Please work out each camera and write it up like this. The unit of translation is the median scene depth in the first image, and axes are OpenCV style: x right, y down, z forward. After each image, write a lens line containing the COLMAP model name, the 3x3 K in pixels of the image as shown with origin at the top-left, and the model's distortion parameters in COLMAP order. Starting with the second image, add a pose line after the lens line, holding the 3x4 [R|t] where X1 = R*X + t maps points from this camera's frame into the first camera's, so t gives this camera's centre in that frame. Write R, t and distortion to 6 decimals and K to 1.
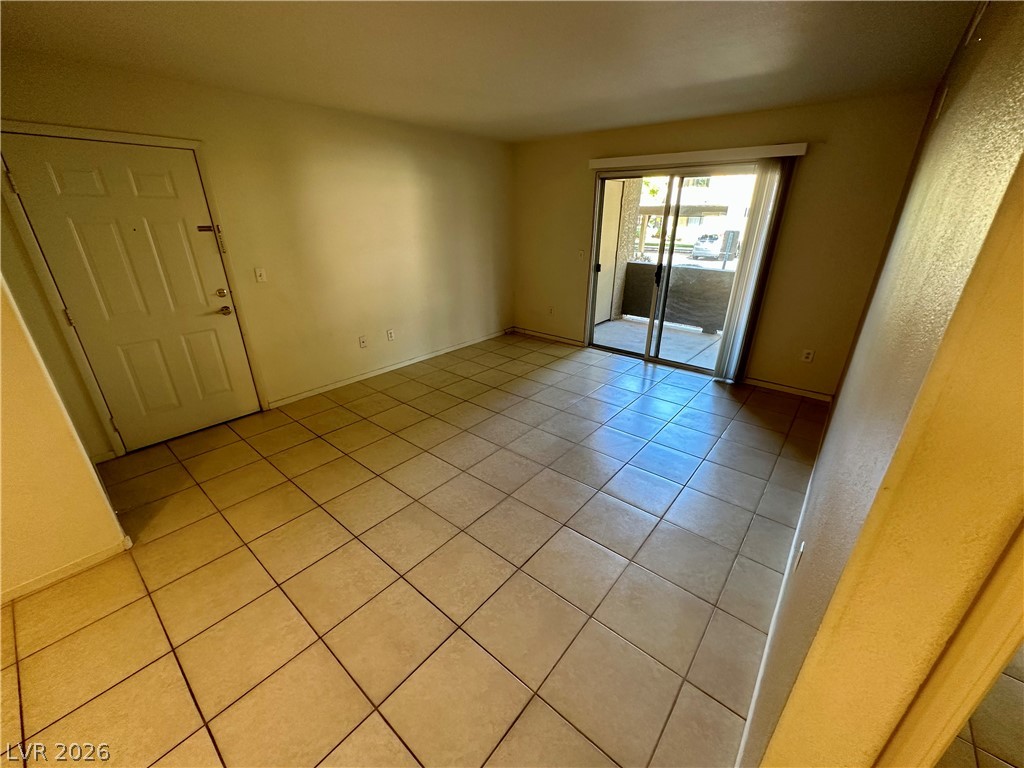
lens RADIAL K [[408.2, 0, 510.2], [0, 408.2, 383.8], [0, 0, 1]] dist [-0.002092, 0.000655]
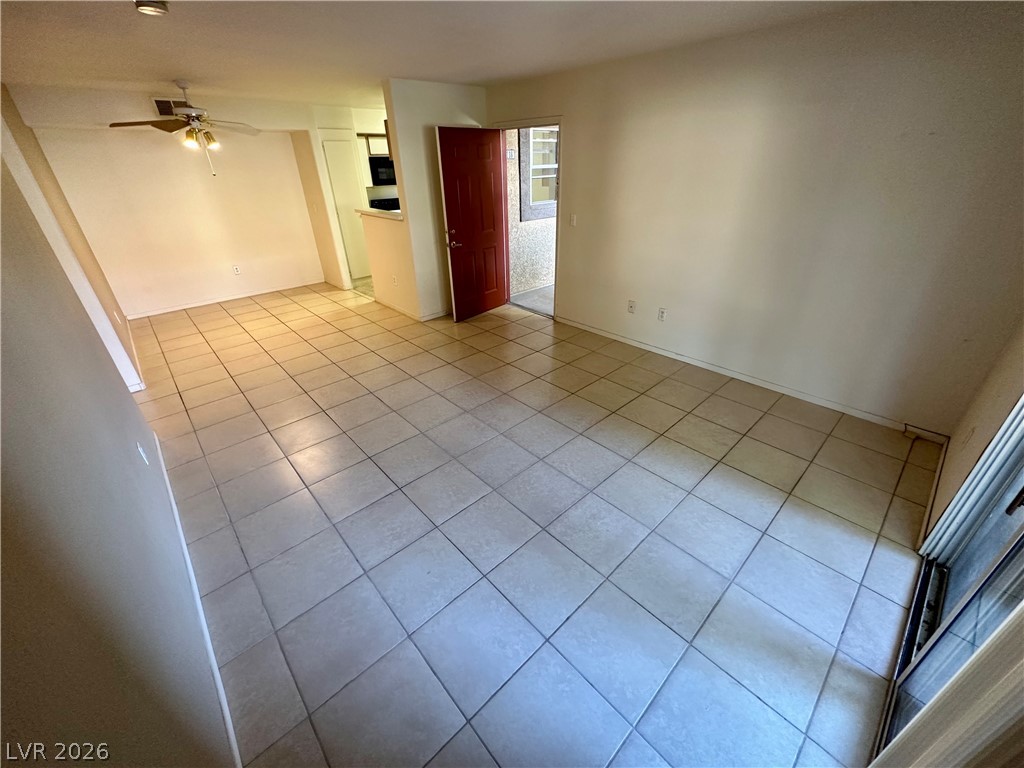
lens RADIAL K [[408.2, 0, 513.0], [0, 408.2, 383.0], [0, 0, 1]] dist [-0.002092, 0.000655]
pose [[-0.127824, 0.476103, -0.870050, 0.772061], [-0.363411, 0.793751, 0.487742, -0.417263], [0.922818, 0.378531, 0.071560, 0.931752]]
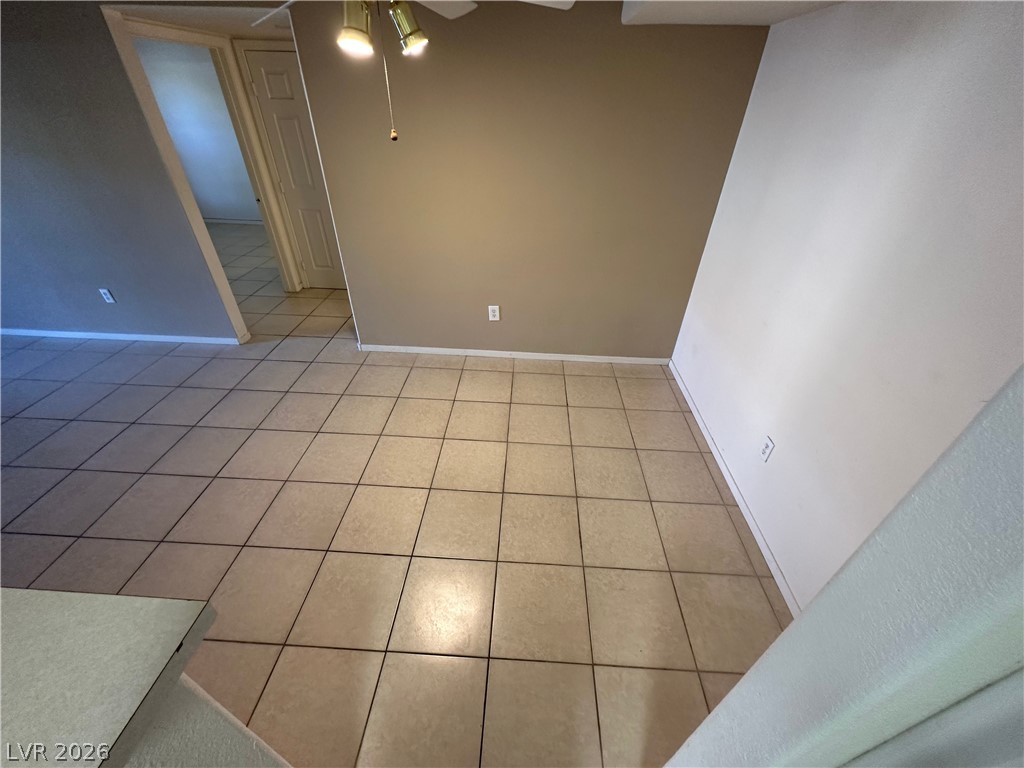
lens RADIAL K [[408.2, 0, 514.1], [0, 408.2, 385.9], [0, 0, 1]] dist [-0.002092, 0.000655]
pose [[-0.604812, -0.477248, 0.637524, -0.984551], [0.284790, 0.617982, 0.732797, -0.101802], [-0.743705, 0.624765, -0.237848, 0.114339]]
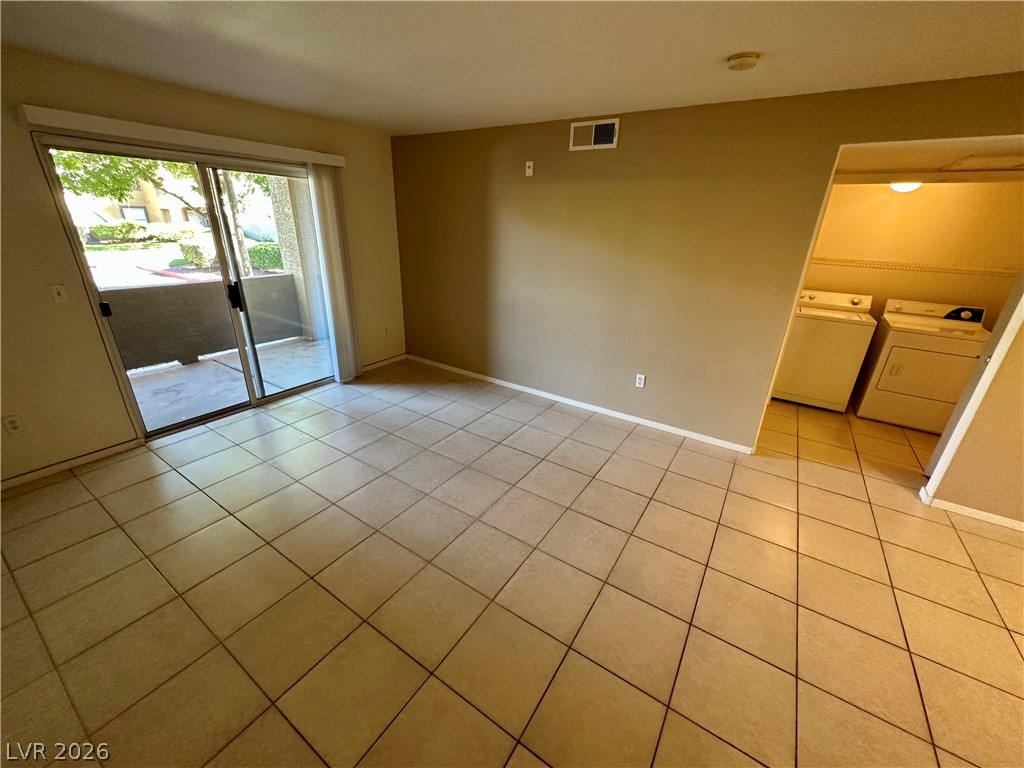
lens RADIAL K [[408.2, 0, 513.6], [0, 408.2, 384.5], [0, 0, 1]] dist [-0.002092, 0.000655]
pose [[-0.116245, -0.378692, 0.918194, -0.608327], [0.356366, 0.847003, 0.394448, -0.327615], [-0.927087, 0.373066, 0.036493, 0.747170]]
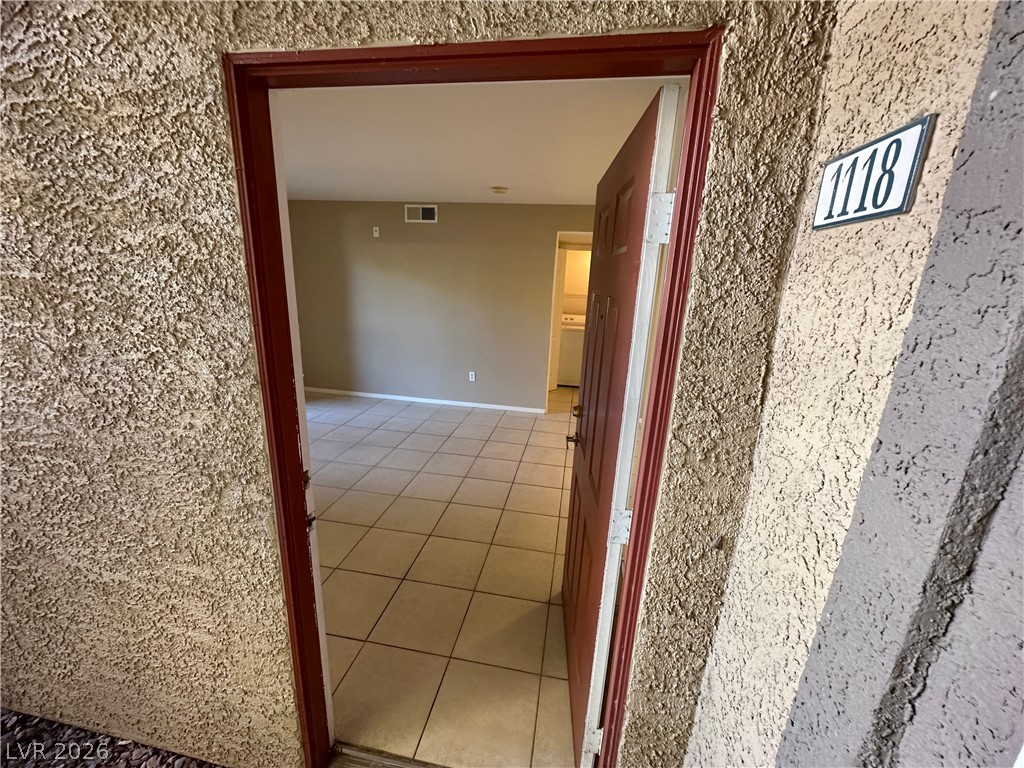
lens RADIAL K [[408.2, 0, 509.3], [0, 408.2, 384.6], [0, 0, 1]] dist [-0.002092, 0.000655]
pose [[-0.495861, -0.245974, 0.832838, -1.022048], [0.296140, 0.853661, 0.428443, -0.388260], [-0.816347, 0.459085, -0.350454, 0.914072]]
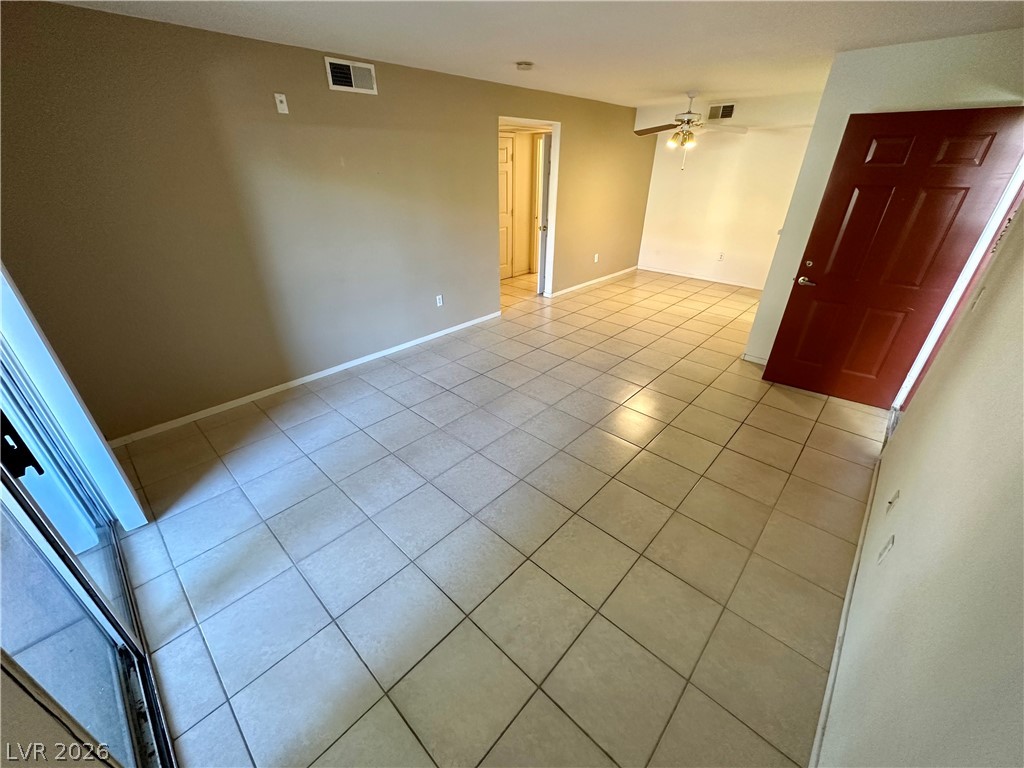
lens RADIAL K [[408.2, 0, 513.1], [0, 408.2, 383.7], [0, 0, 1]] dist [-0.002092, 0.000655]
pose [[-0.998764, -0.030411, 0.039303, 0.037369], [0.011815, 0.622892, 0.782219, -0.666642], [-0.048269, 0.781717, -0.621763, 1.503978]]
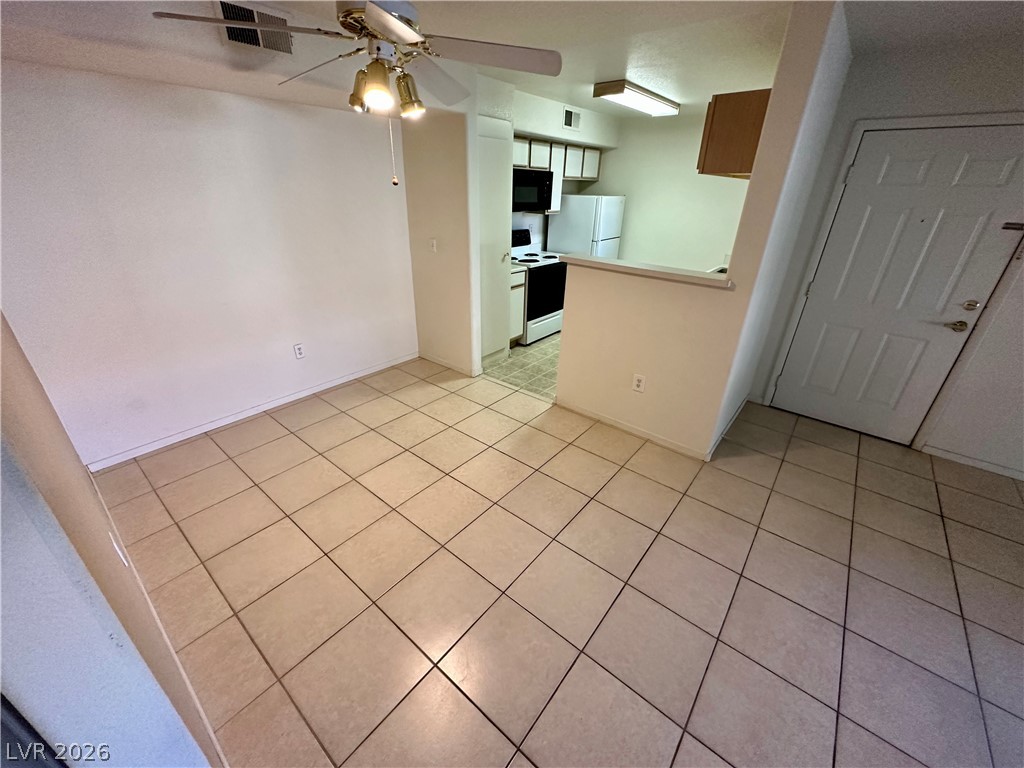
lens RADIAL K [[408.2, 0, 512.9], [0, 408.2, 382.8], [0, 0, 1]] dist [-0.002092, 0.000655]
pose [[0.015532, 0.433185, -0.901171, 0.075679], [-0.409872, 0.824835, 0.389427, -0.036369], [0.912011, 0.363316, 0.190361, 0.066289]]
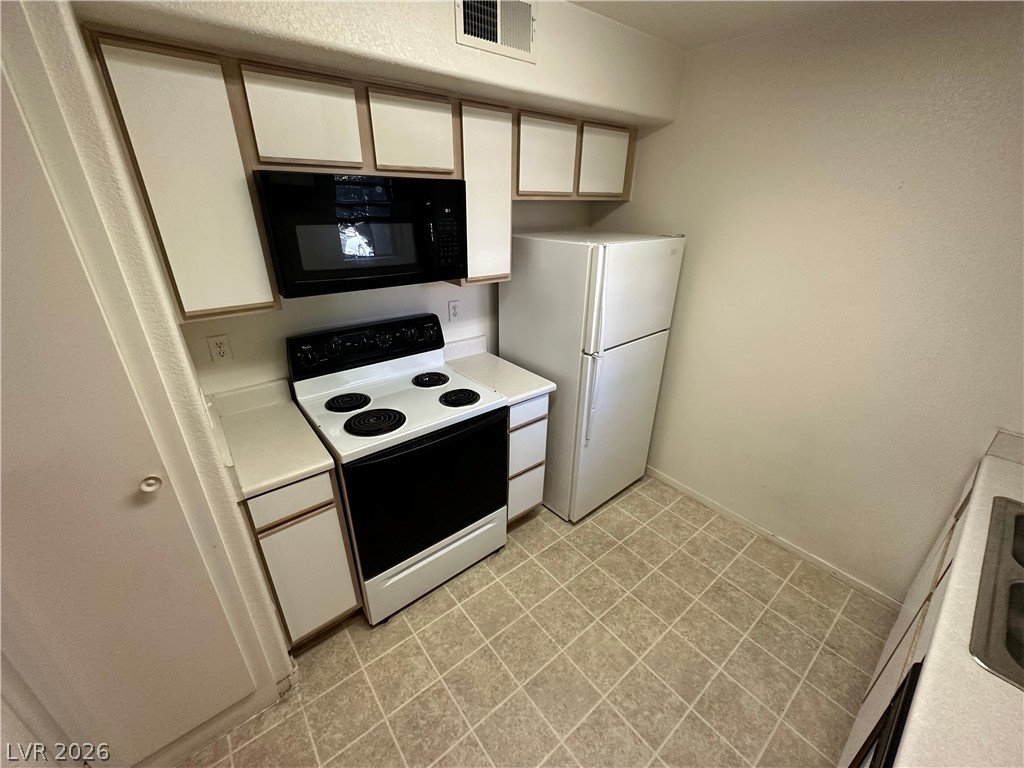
lens RADIAL K [[408.2, 0, 513.4], [0, 408.2, 385.0], [0, 0, 1]] dist [-0.002092, 0.000655]
pose [[-0.191253, 0.399593, -0.896520, -0.931932], [-0.391636, 0.806458, 0.442998, -0.187201], [0.900024, 0.435835, 0.002257, 0.358390]]
